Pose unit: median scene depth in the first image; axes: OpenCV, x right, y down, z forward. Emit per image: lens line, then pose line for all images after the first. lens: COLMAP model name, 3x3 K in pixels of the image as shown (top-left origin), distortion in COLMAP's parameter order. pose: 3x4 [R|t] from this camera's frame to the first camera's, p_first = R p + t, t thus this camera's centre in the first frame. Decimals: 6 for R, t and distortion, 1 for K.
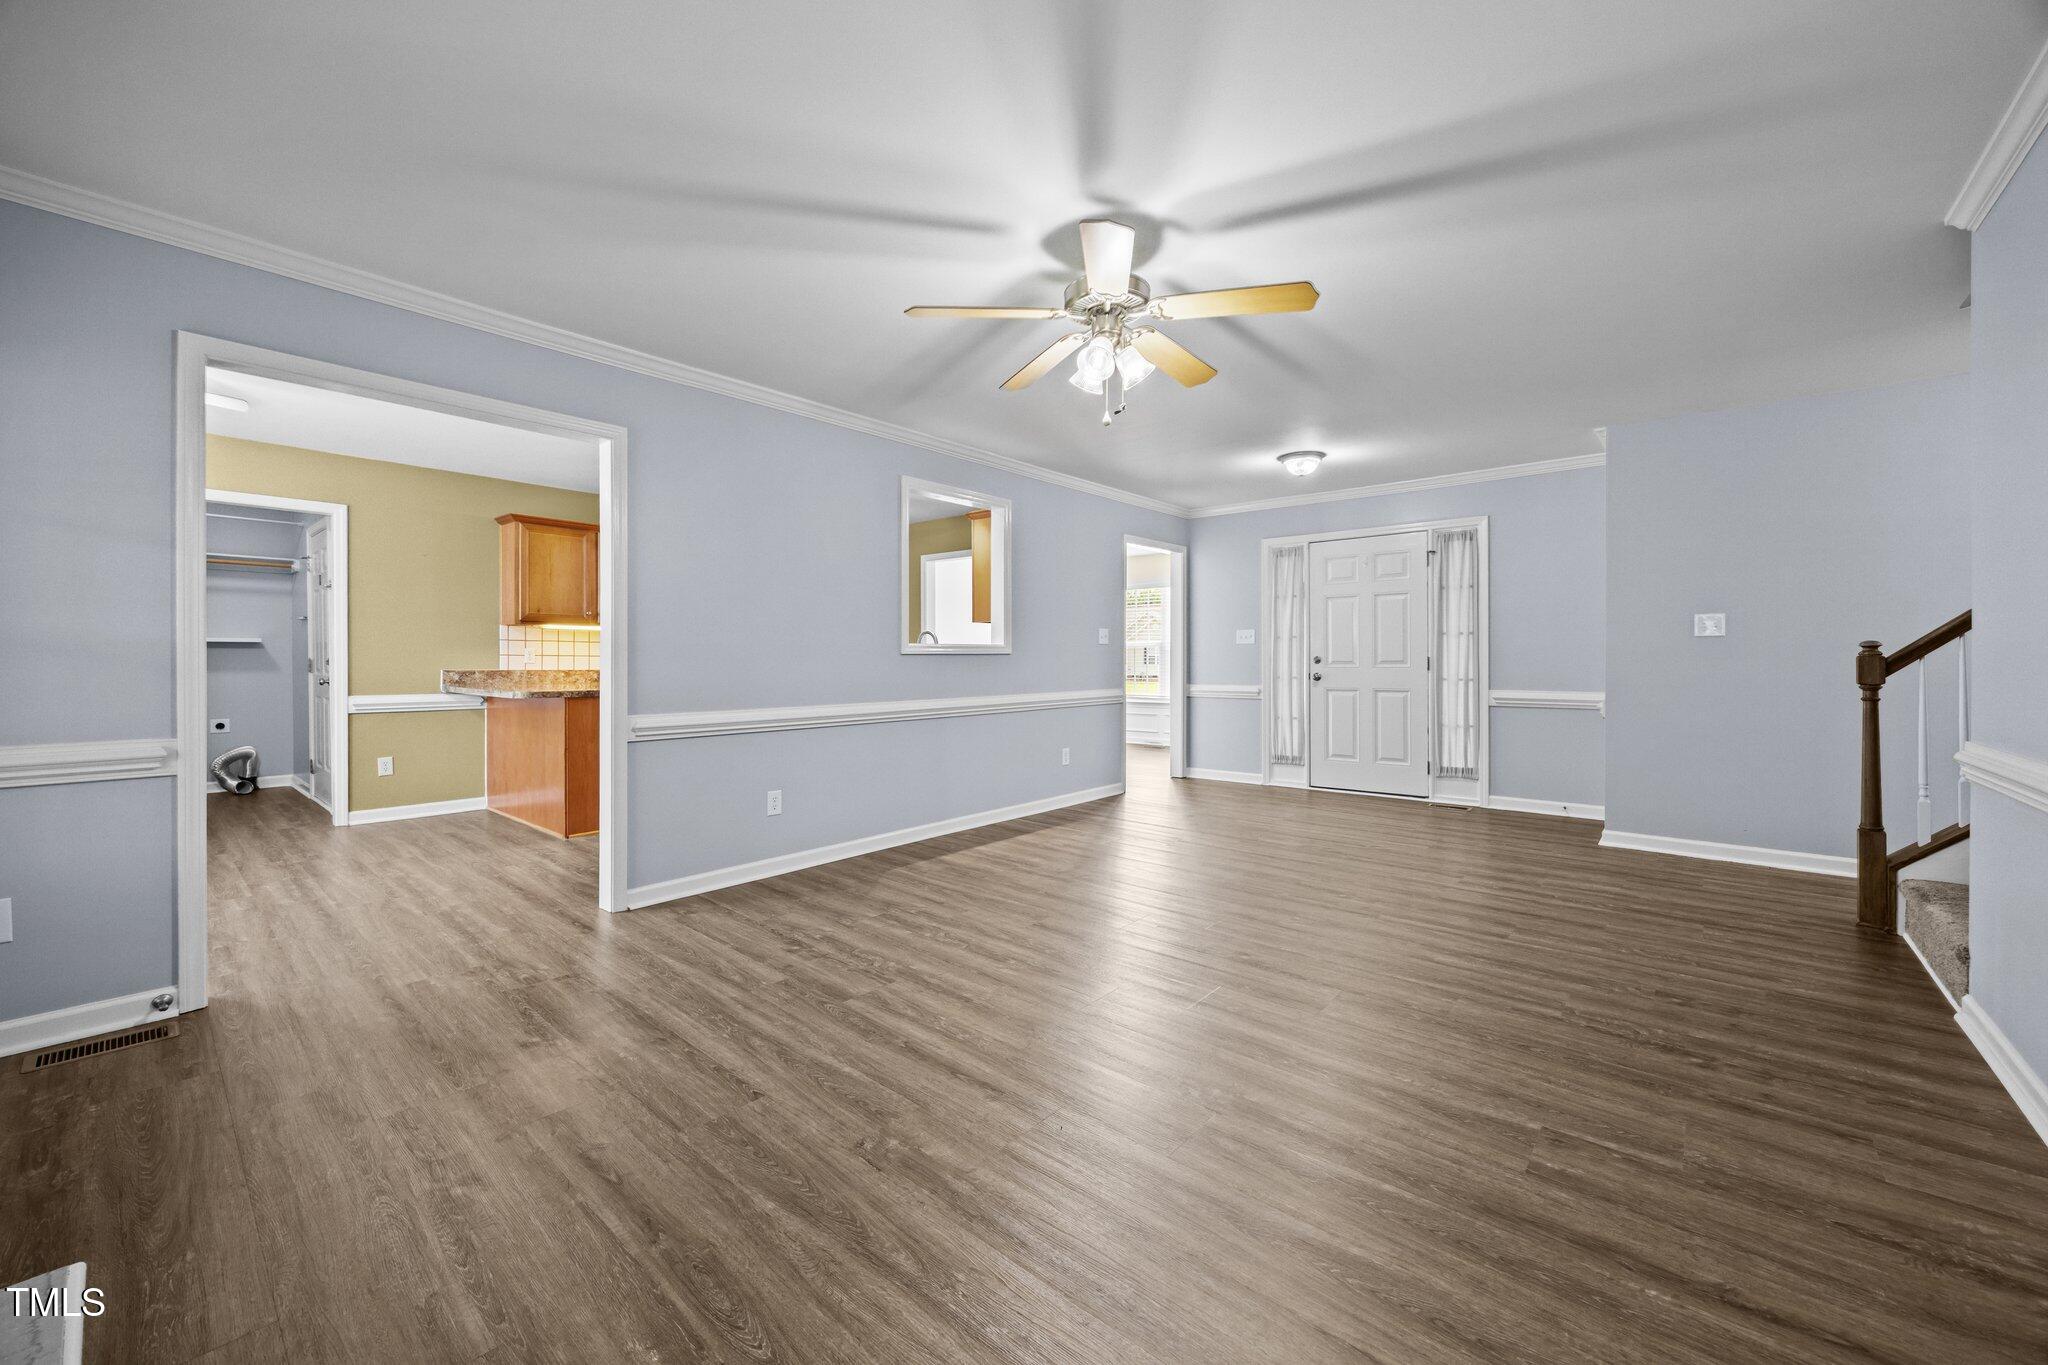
lens RADIAL K [[785.3, 0, 1021.1], [0, 785.3, 670.0], [0, 0, 1]] dist [-0.004752, 0.000987]
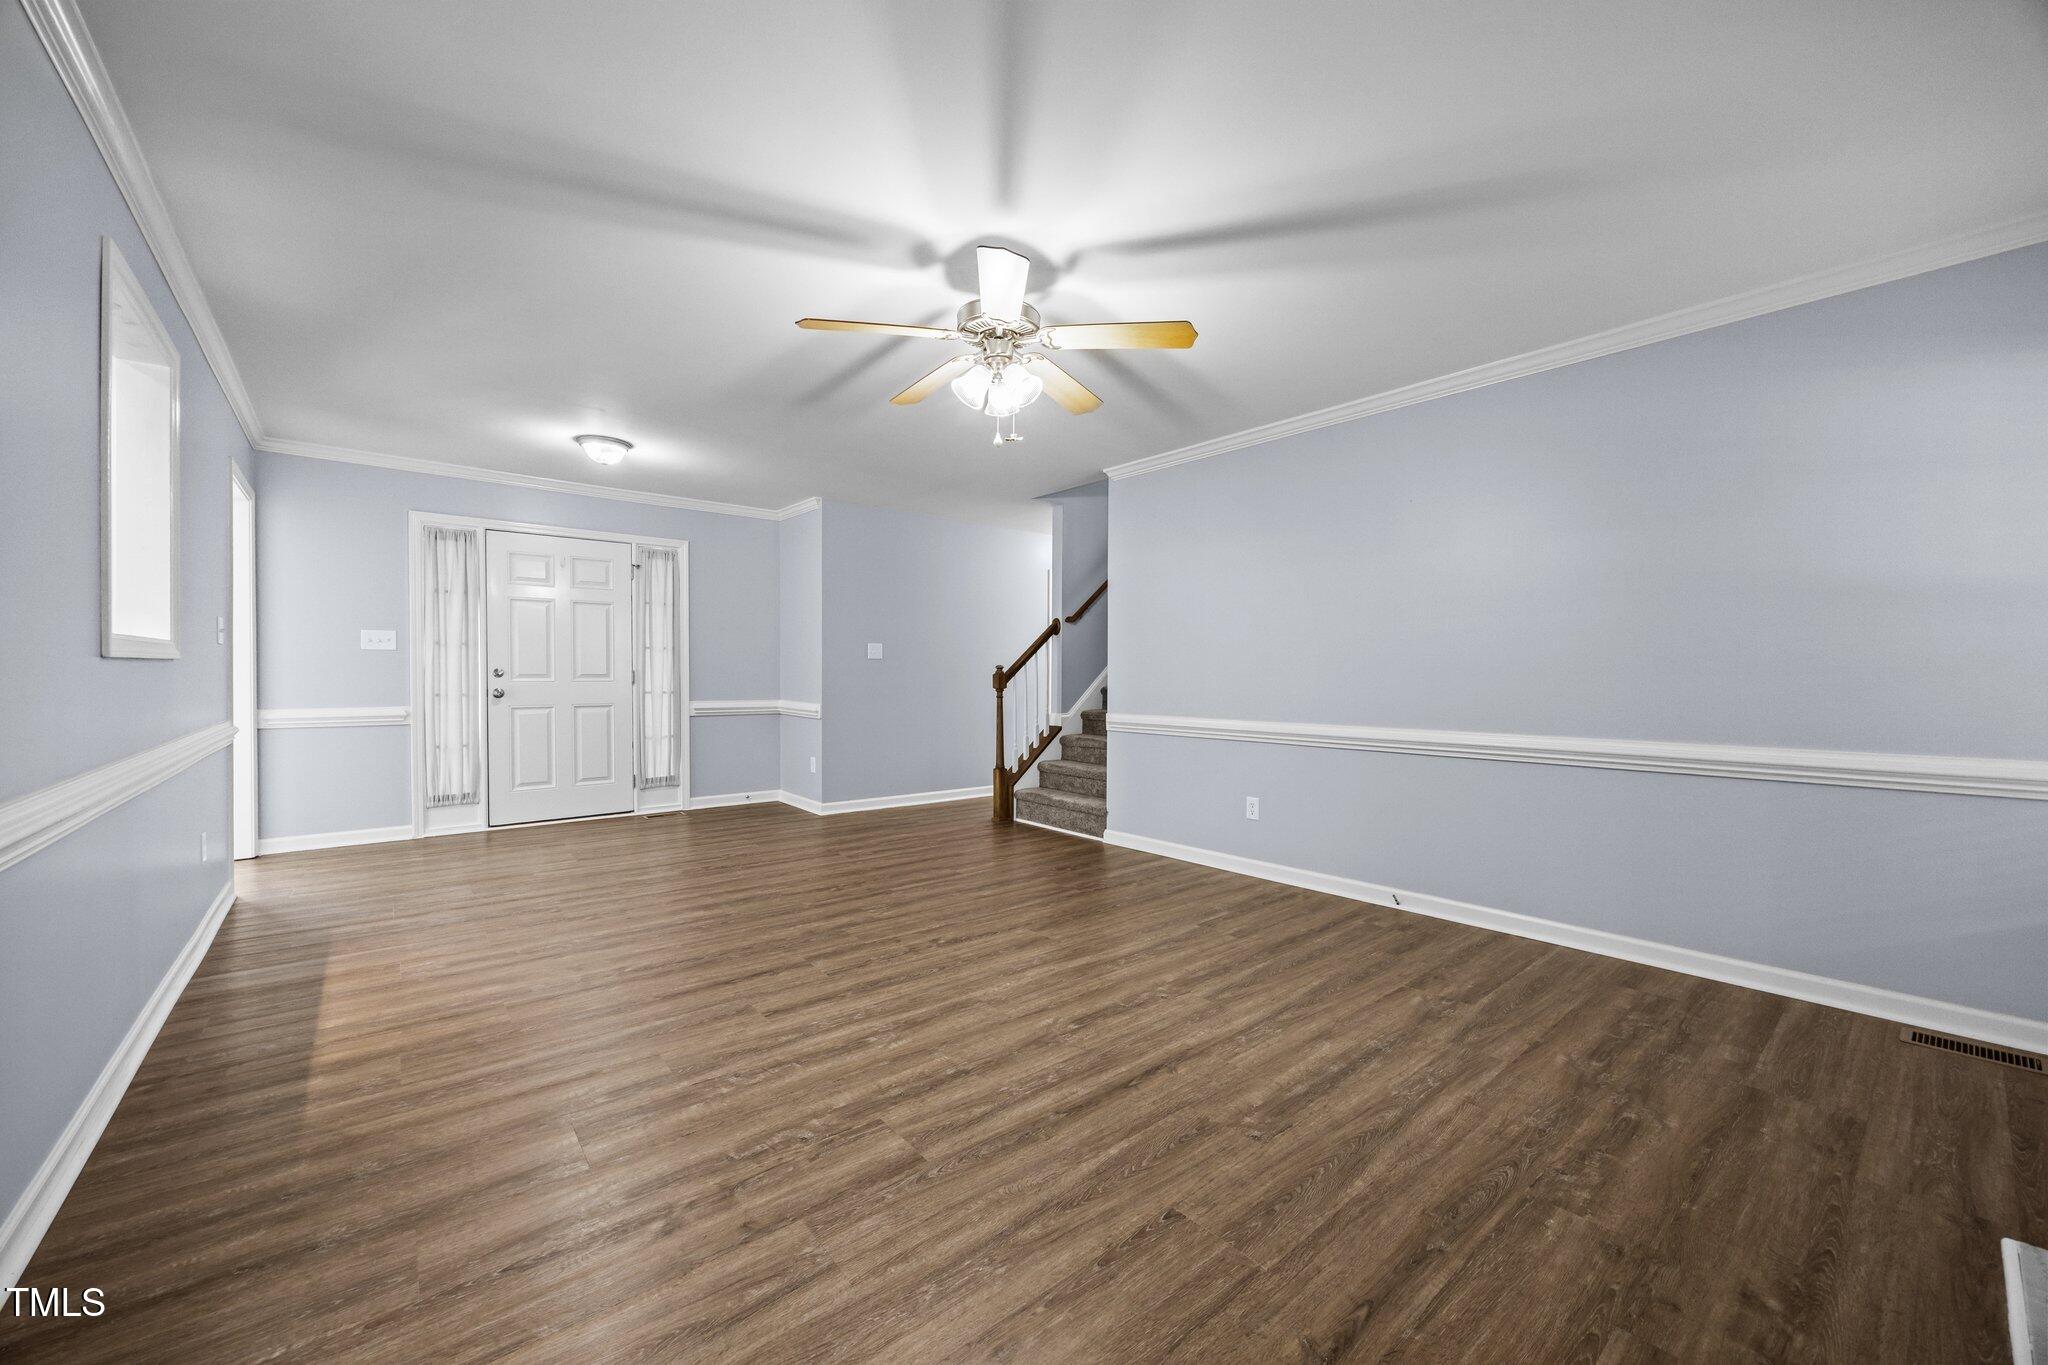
lens RADIAL K [[785.3, 0, 1034.9], [0, 785.3, 684.7], [0, 0, 1]] dist [-0.004752, 0.000987]
pose [[0.149089, -0.010032, 0.988773, -0.712474], [0.007900, 0.999929, 0.008954, -0.006224], [-0.988792, 0.006476, 0.149158, 0.630758]]
